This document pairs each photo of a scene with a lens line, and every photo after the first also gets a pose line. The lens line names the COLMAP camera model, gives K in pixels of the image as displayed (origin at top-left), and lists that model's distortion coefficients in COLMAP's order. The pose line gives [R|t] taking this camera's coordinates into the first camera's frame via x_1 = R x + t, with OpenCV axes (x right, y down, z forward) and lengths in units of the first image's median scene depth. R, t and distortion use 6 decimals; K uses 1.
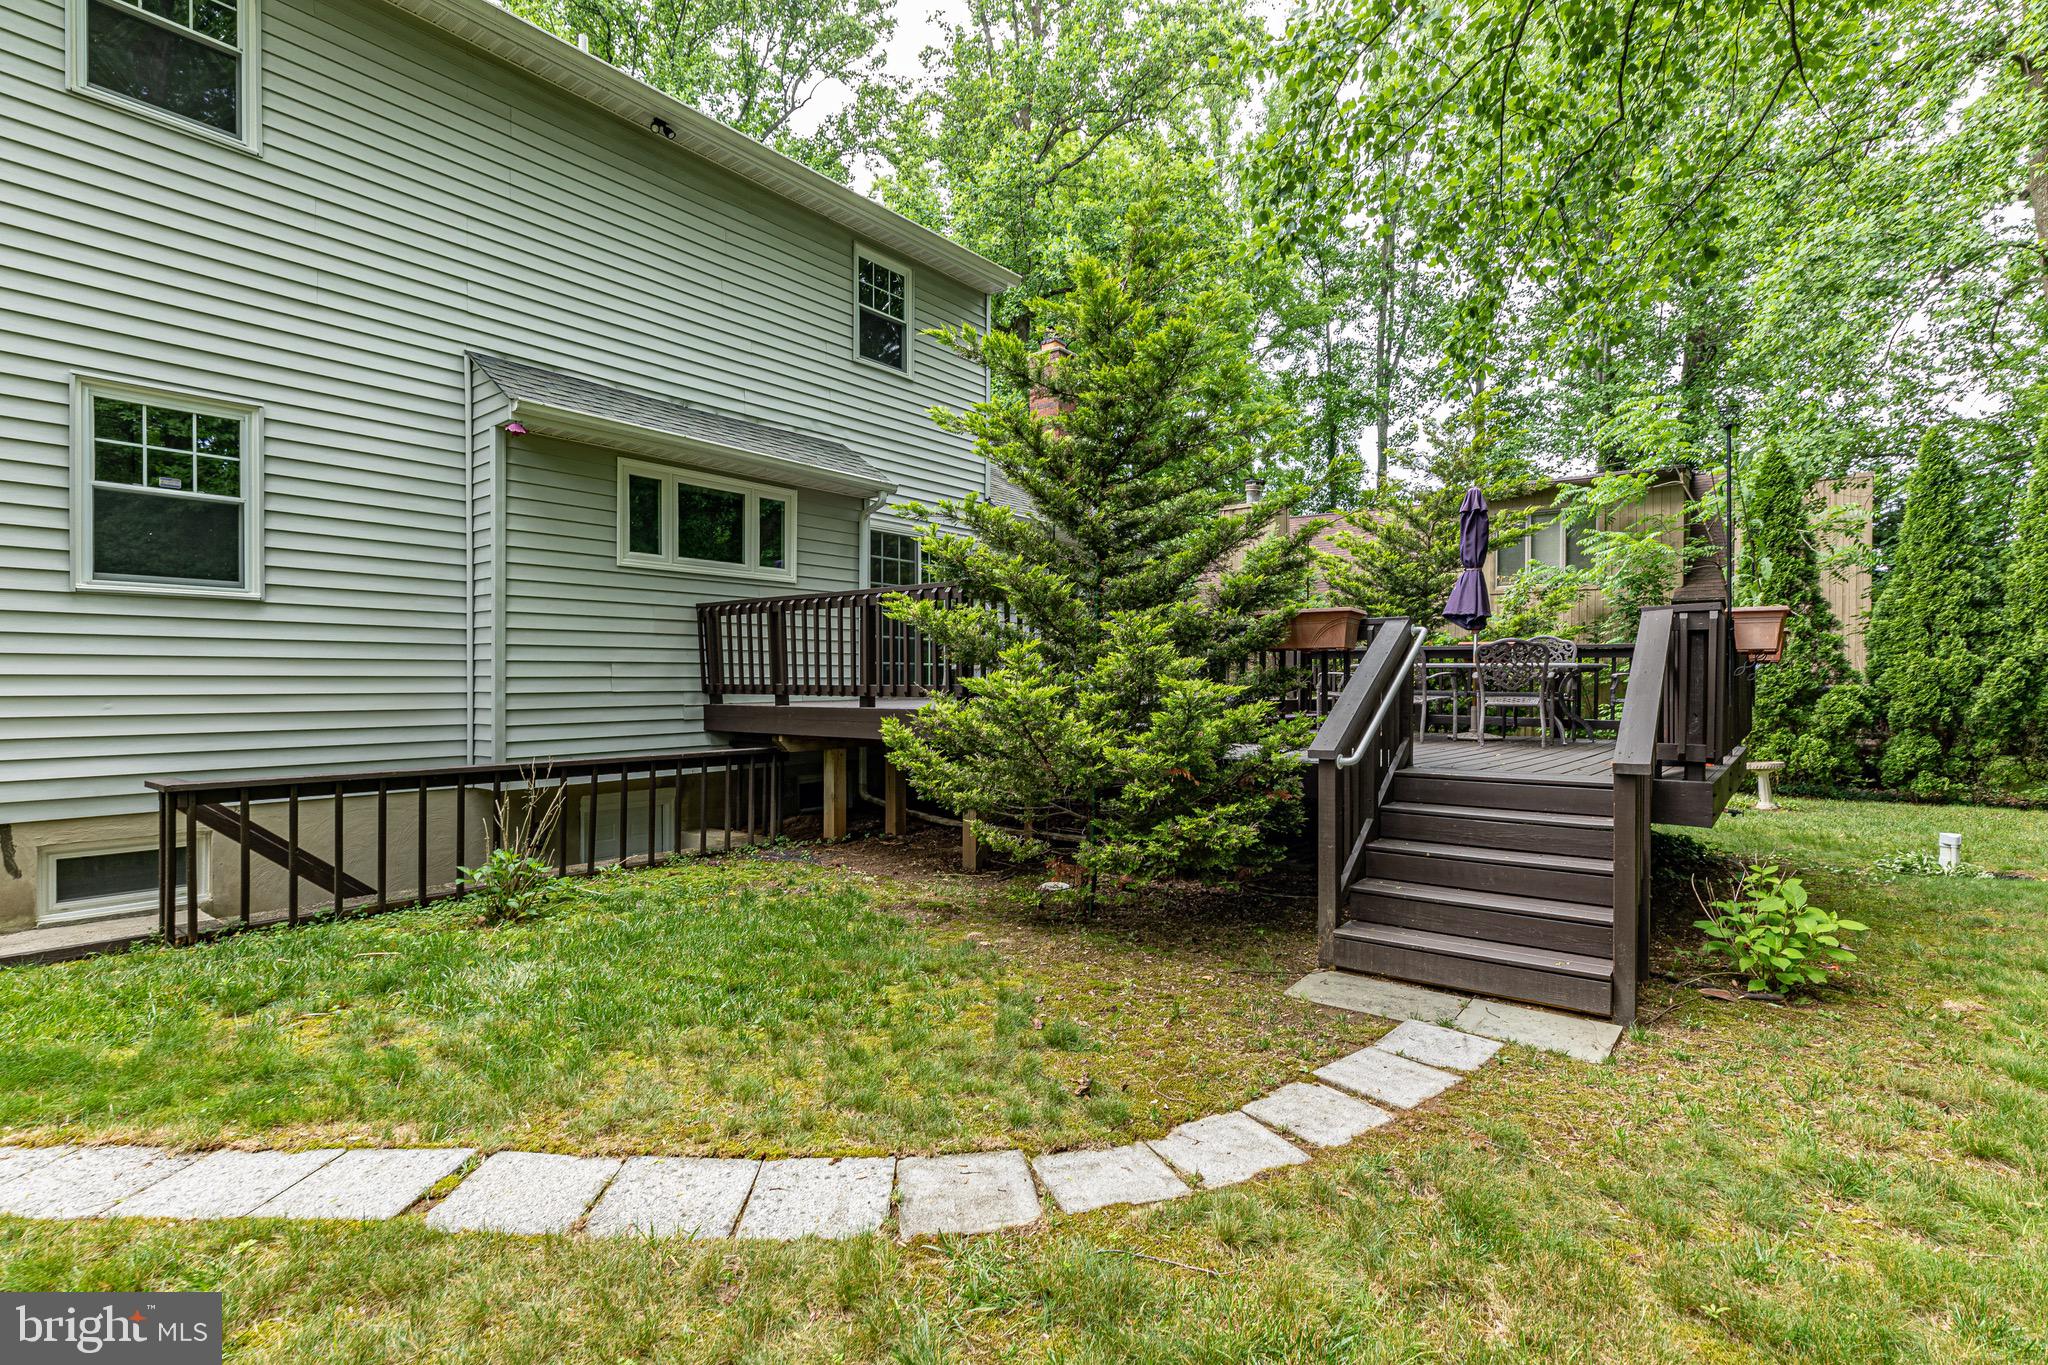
lens RADIAL K [[945.7, 0, 1024.0], [0, 945.7, 682.5], [0, 0, 1]] dist [-0.000125, 0.000085]
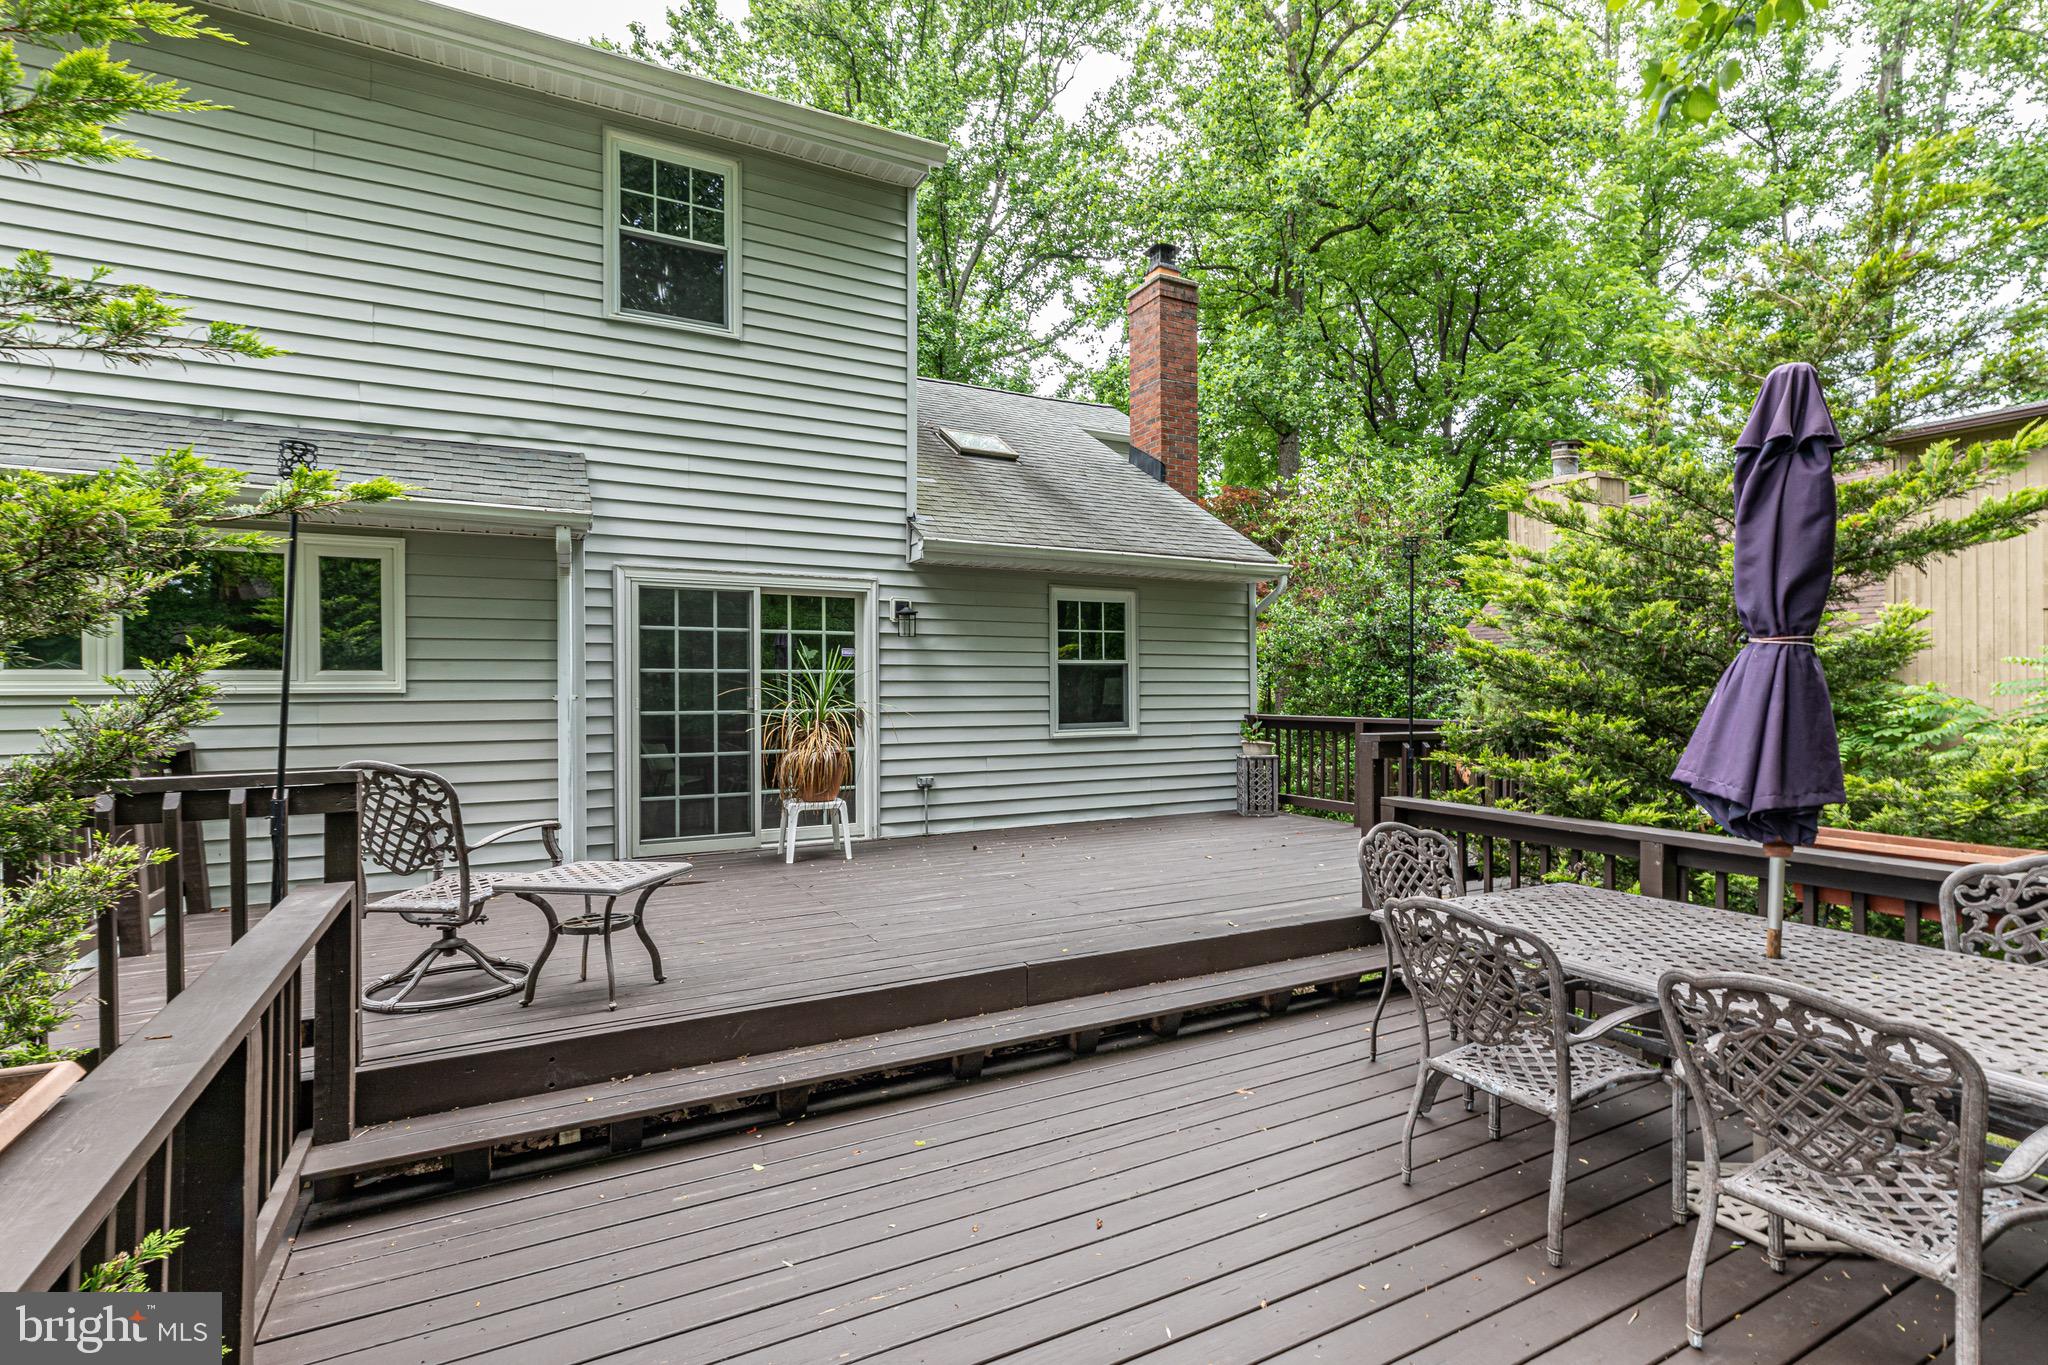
lens RADIAL K [[945.7, 0, 1024.0], [0, 945.7, 682.5], [0, 0, 1]] dist [-0.000125, 0.000085]
pose [[0.919752, -0.005051, -0.392467, 0.083177], [0.002085, 0.999966, -0.007984, -0.024688], [0.392494, 0.006525, 0.919732, 0.140574]]
